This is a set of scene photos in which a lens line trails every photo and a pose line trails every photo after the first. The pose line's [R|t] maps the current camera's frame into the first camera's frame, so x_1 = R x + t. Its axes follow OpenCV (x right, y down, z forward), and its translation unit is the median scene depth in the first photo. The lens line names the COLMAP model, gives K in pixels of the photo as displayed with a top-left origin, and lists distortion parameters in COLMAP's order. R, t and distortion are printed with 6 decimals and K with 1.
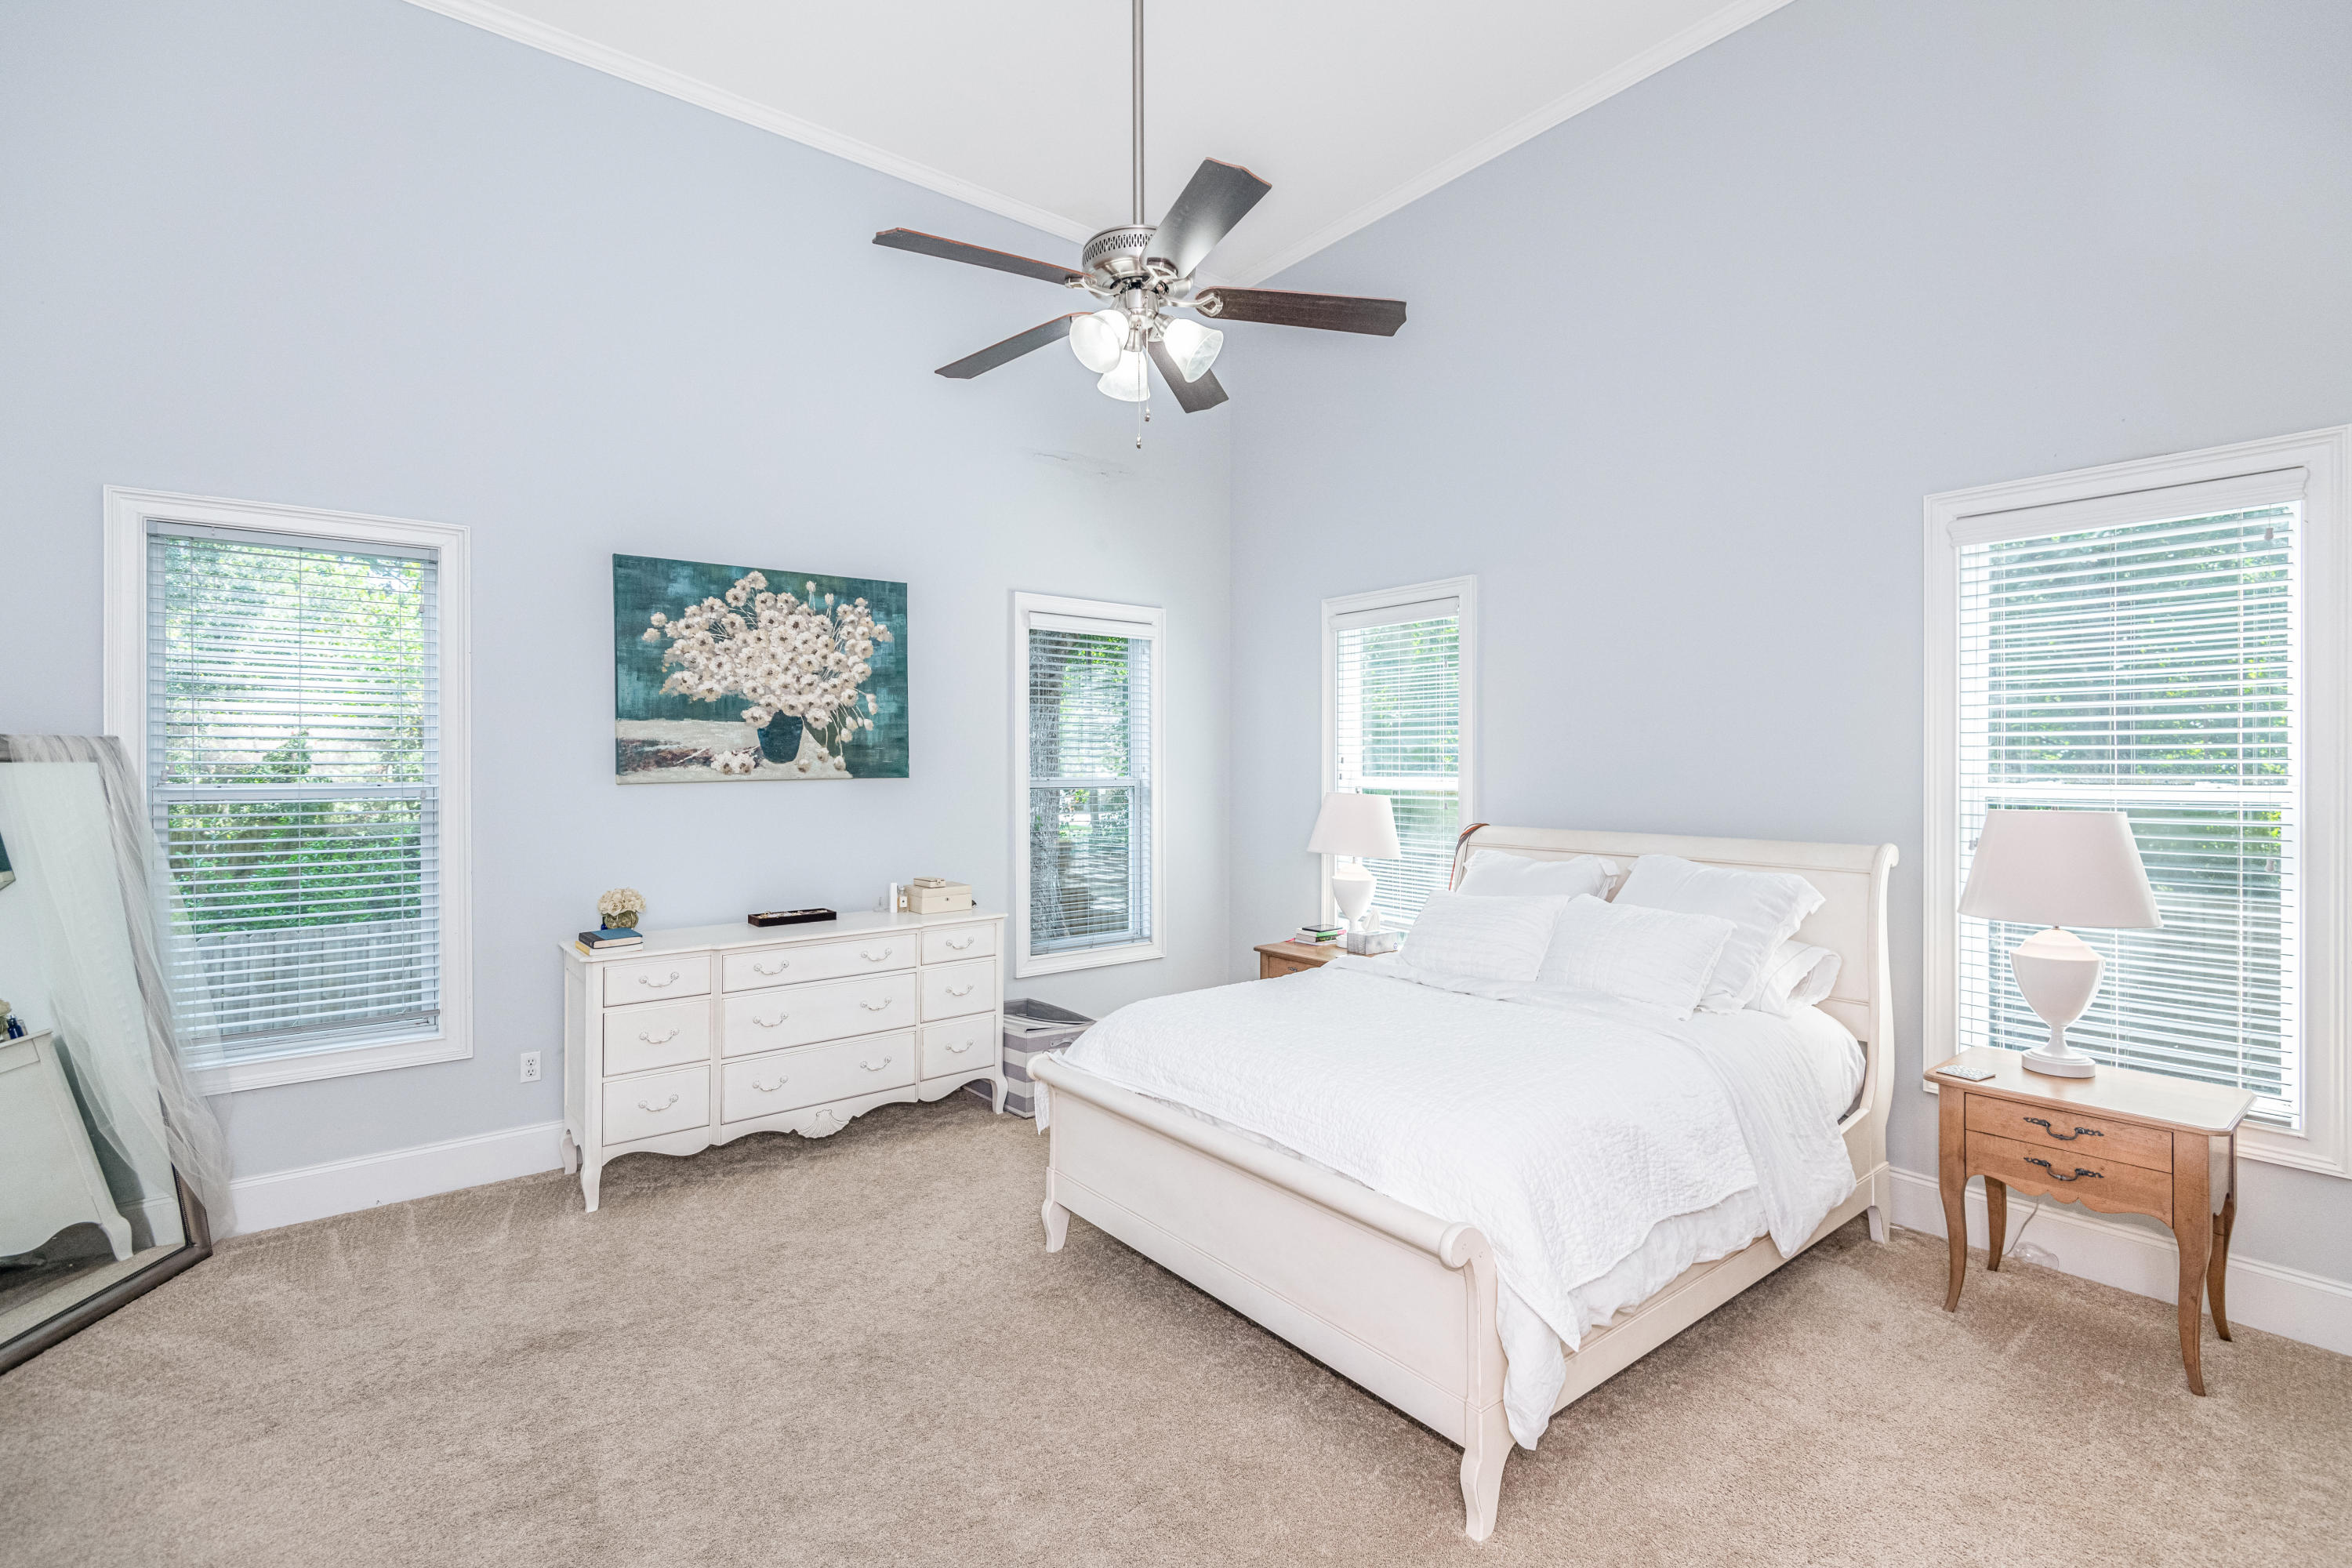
lens RADIAL K [[1084.2, 0, 1211.3], [0, 1084.2, 755.0], [0, 0, 1]] dist [0.032548, -0.018184]
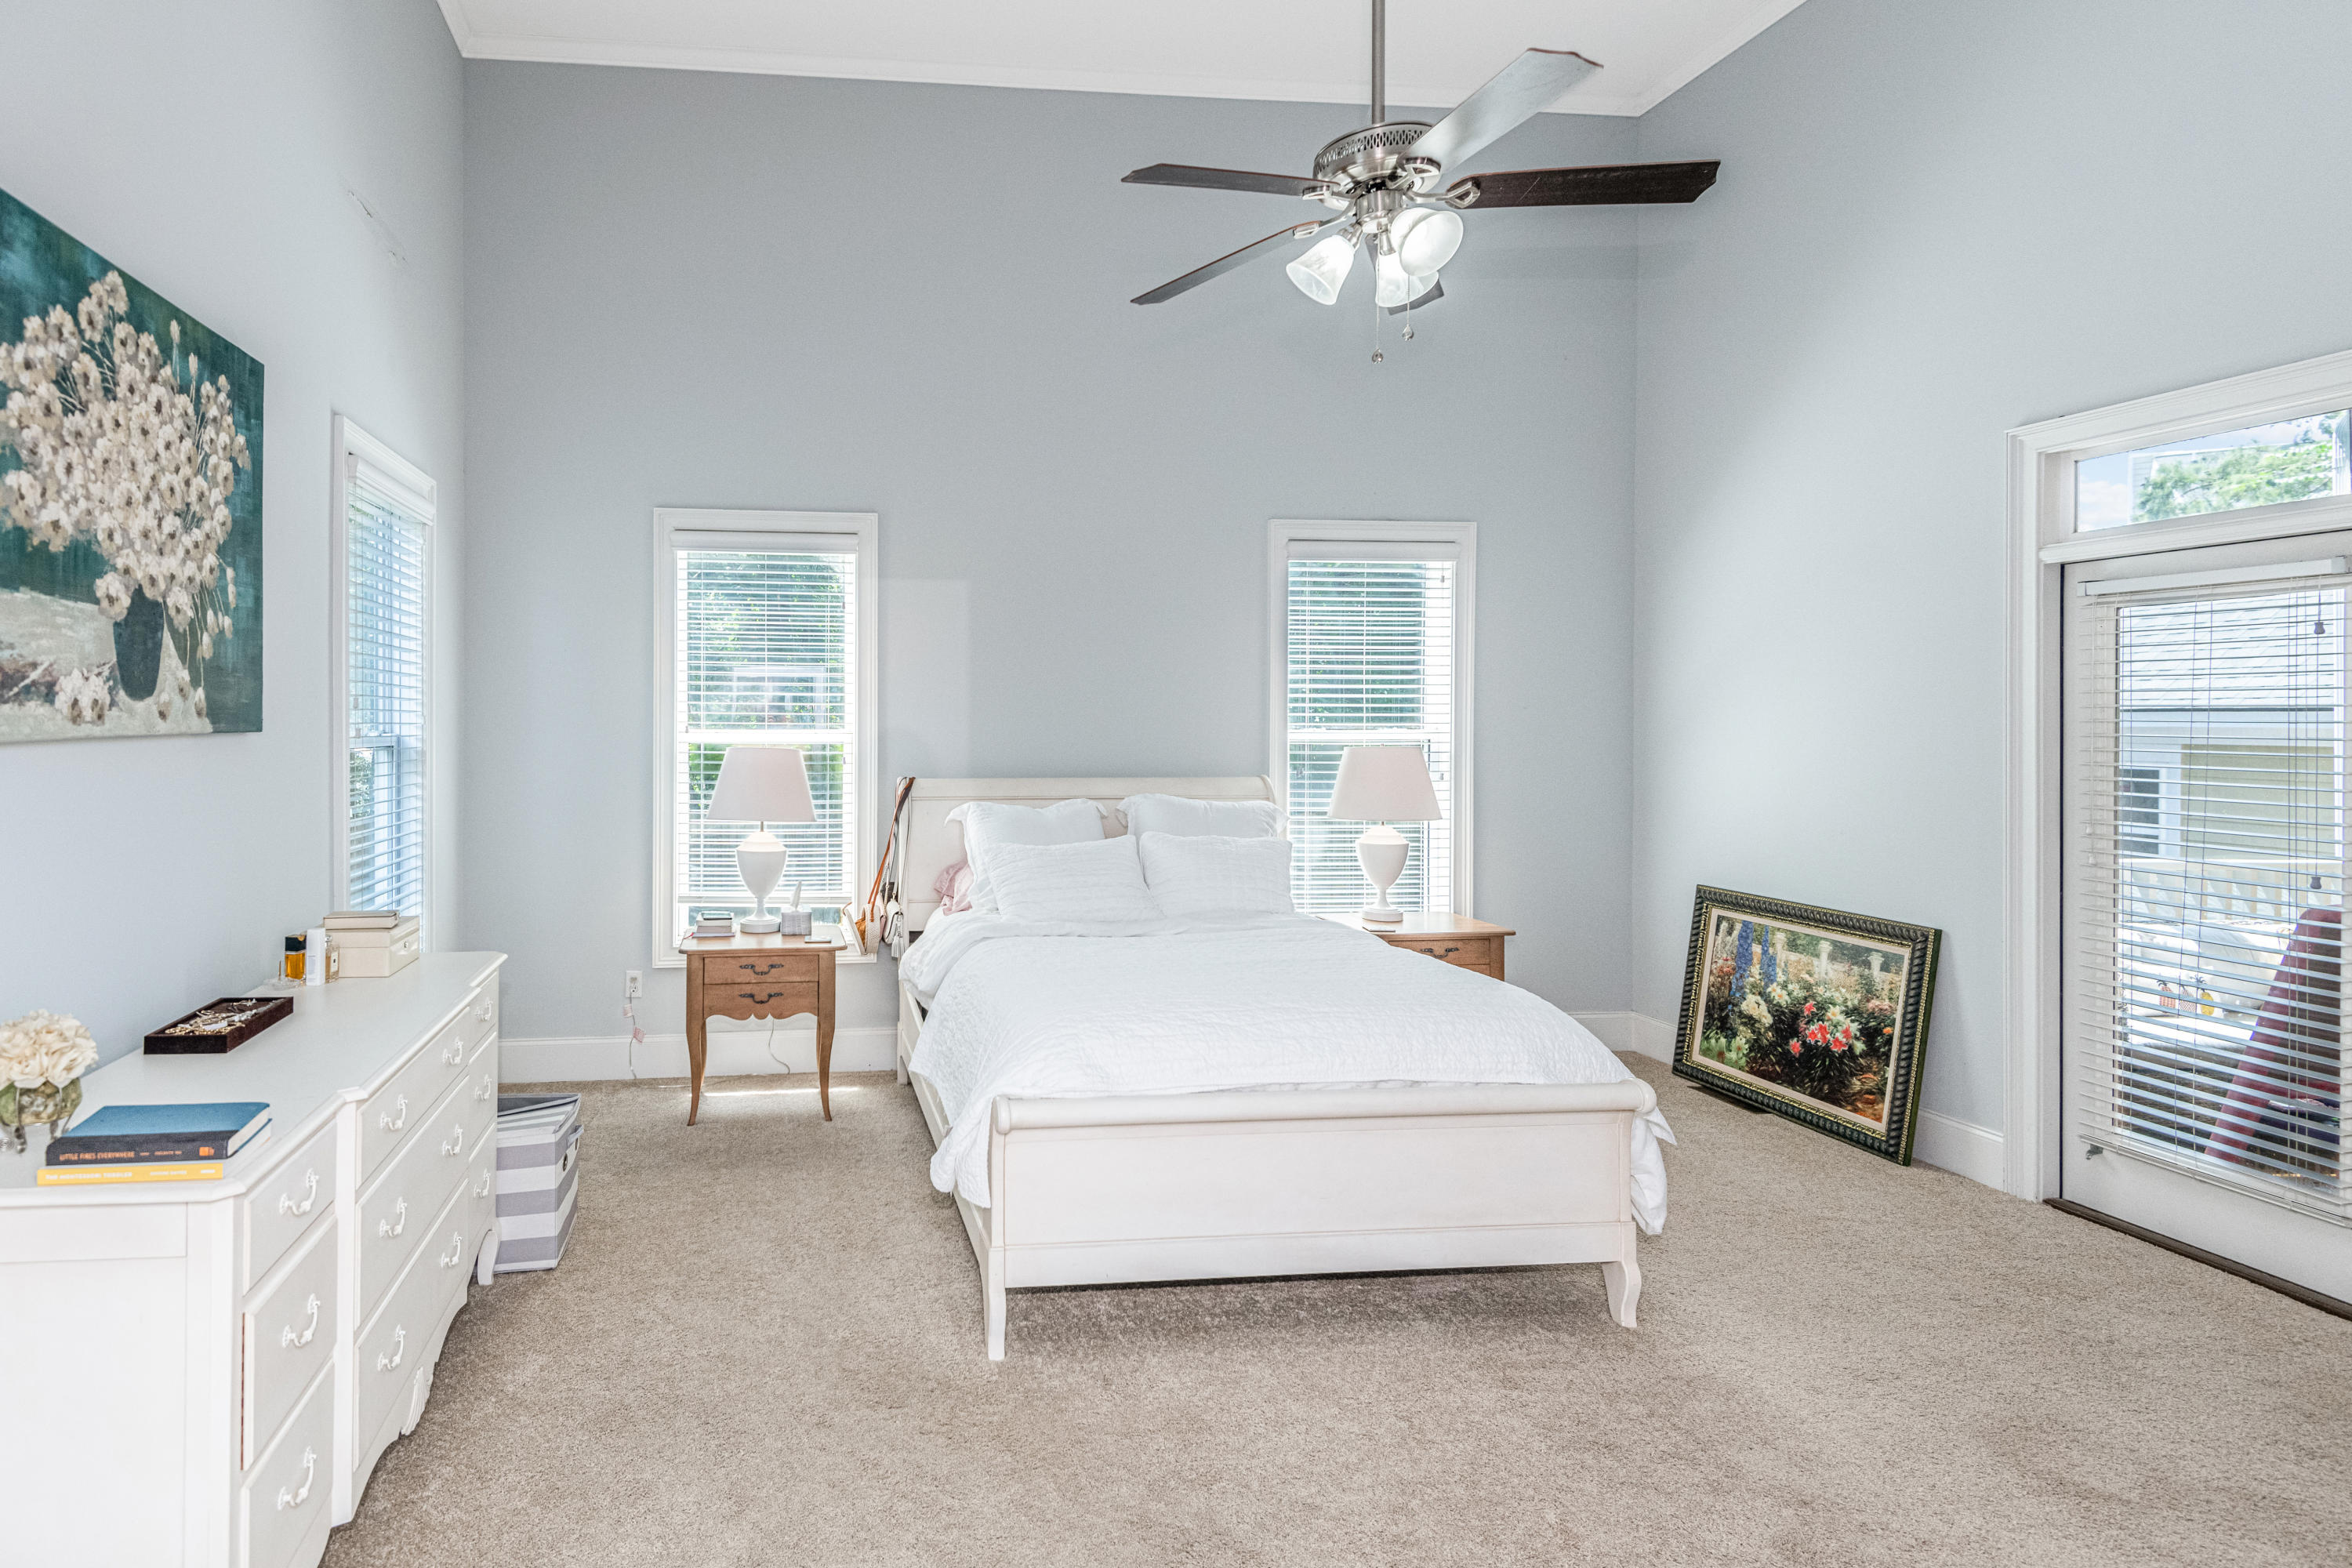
lens RADIAL K [[1102.1, 0, 1176.4], [0, 1102.1, 683.9], [0, 0, 1]] dist [0.034973, 0.000437]
pose [[0.520988, 0.030700, 0.853012, -0.576906], [-0.008872, 0.999494, -0.030554, 0.011429], [-0.853518, 0.008351, 0.520997, 0.378213]]
